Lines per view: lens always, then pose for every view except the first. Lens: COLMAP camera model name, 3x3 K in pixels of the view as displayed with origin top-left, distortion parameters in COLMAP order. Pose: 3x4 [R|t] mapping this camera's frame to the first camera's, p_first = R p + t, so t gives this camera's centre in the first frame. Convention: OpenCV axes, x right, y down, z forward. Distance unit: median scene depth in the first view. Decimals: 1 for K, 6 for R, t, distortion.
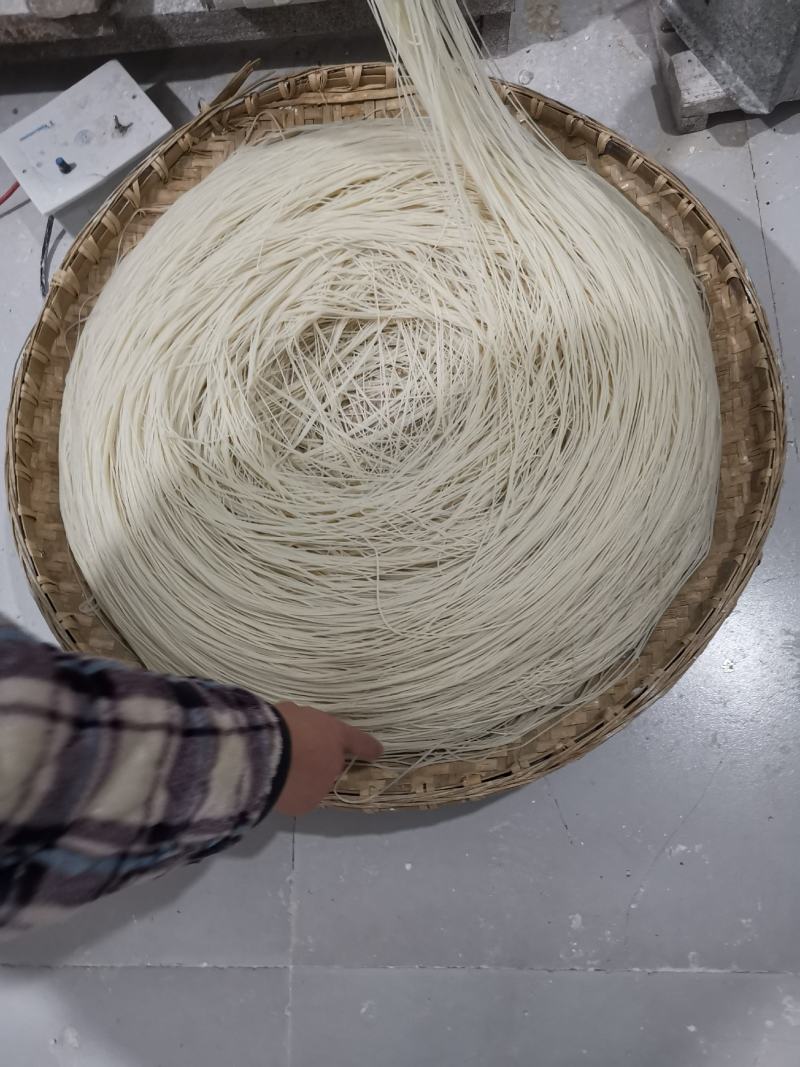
lens RADIAL K [[819.9, 0, 400.0], [0, 819.9, 533.5], [0, 0, 1]] dist [0.006748, 0.001862]
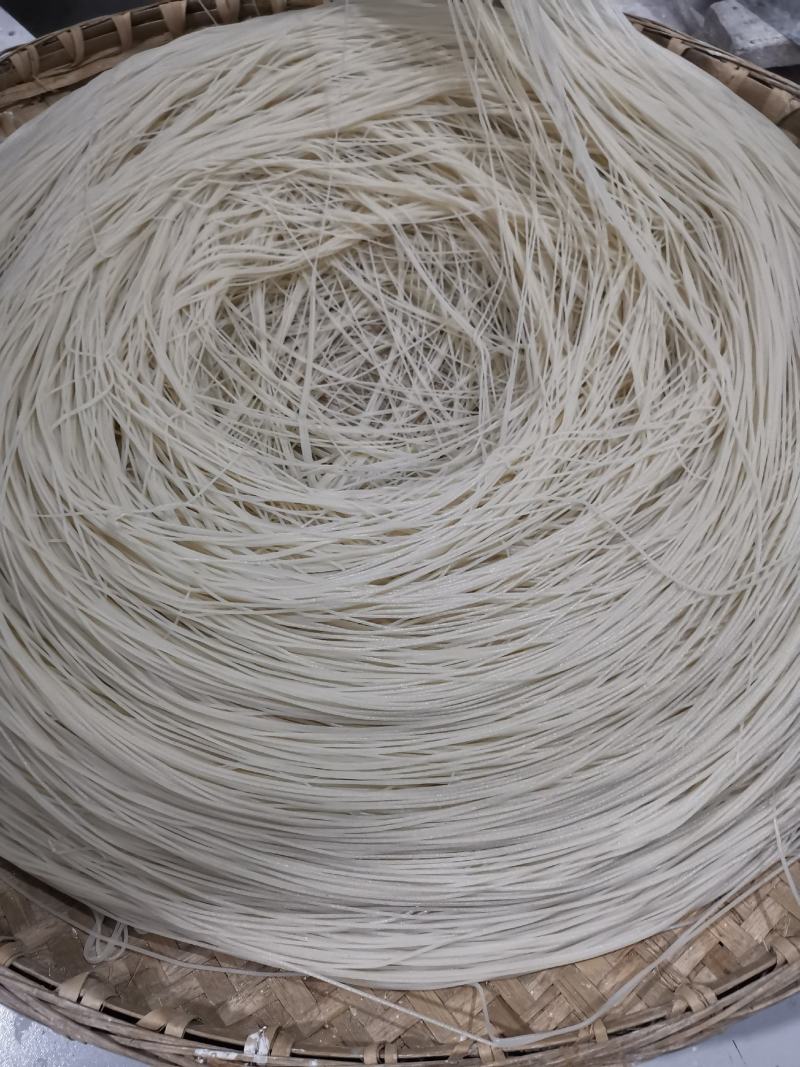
lens RADIAL K [[819.9, 0, 400.0], [0, 819.9, 533.5], [0, 0, 1]] dist [0.006748, 0.001862]
pose [[0.823506, -0.448077, 0.347943, -0.292841], [0.517975, 0.844025, -0.139009, 0.045162], [-0.231386, 0.294701, 0.927153, 0.458472]]
